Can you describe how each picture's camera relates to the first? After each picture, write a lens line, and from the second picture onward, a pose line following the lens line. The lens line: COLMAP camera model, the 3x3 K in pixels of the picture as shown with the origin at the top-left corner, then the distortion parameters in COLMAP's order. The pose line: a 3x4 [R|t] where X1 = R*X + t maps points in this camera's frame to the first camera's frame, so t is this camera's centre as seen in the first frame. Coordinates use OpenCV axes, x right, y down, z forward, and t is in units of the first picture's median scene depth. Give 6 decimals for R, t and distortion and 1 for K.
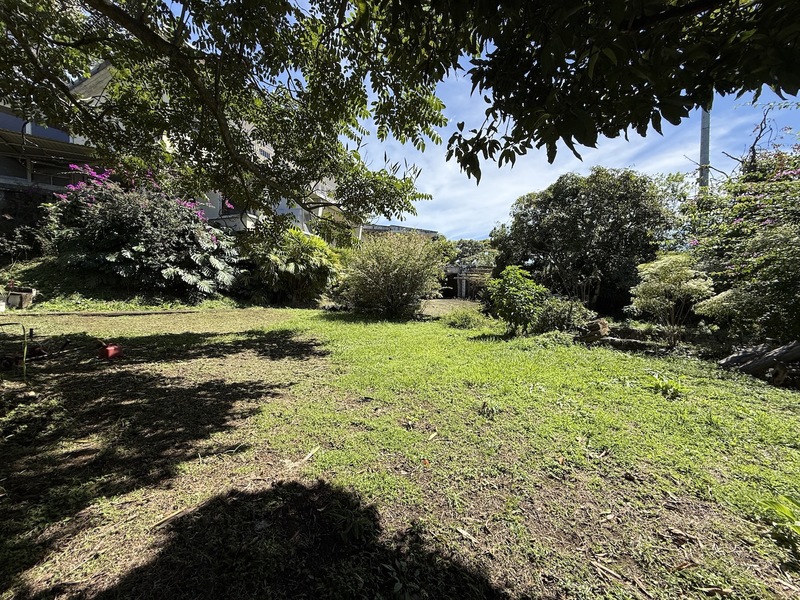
lens RADIAL K [[321.4, 0, 397.7], [0, 321.4, 301.2], [0, 0, 1]] dist [-0.000223, -0.000087]
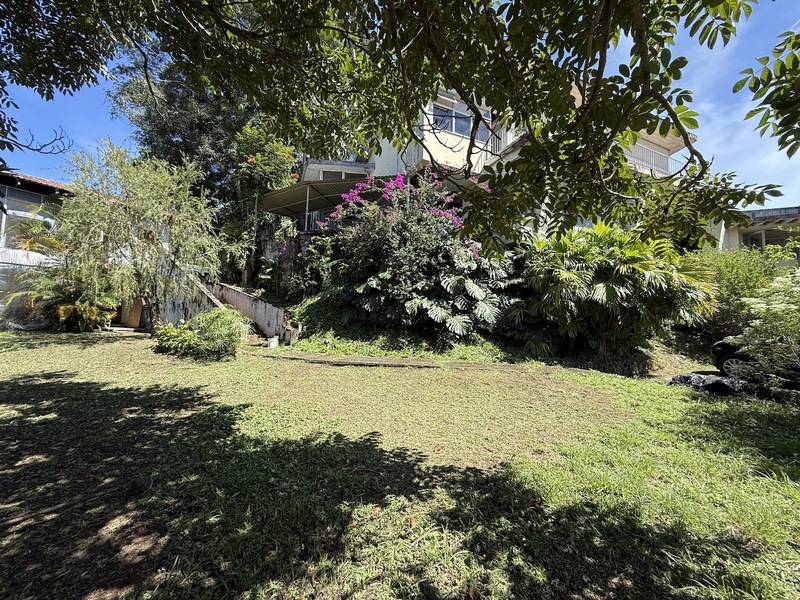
lens RADIAL K [[321.4, 0, 397.4], [0, 321.4, 303.1], [0, 0, 1]] dist [-0.000223, -0.000087]
pose [[0.673320, -0.021885, -0.739028, -0.187328], [-0.046804, 0.996295, -0.072146, -0.037219], [0.737869, 0.083167, 0.669801, 0.454208]]
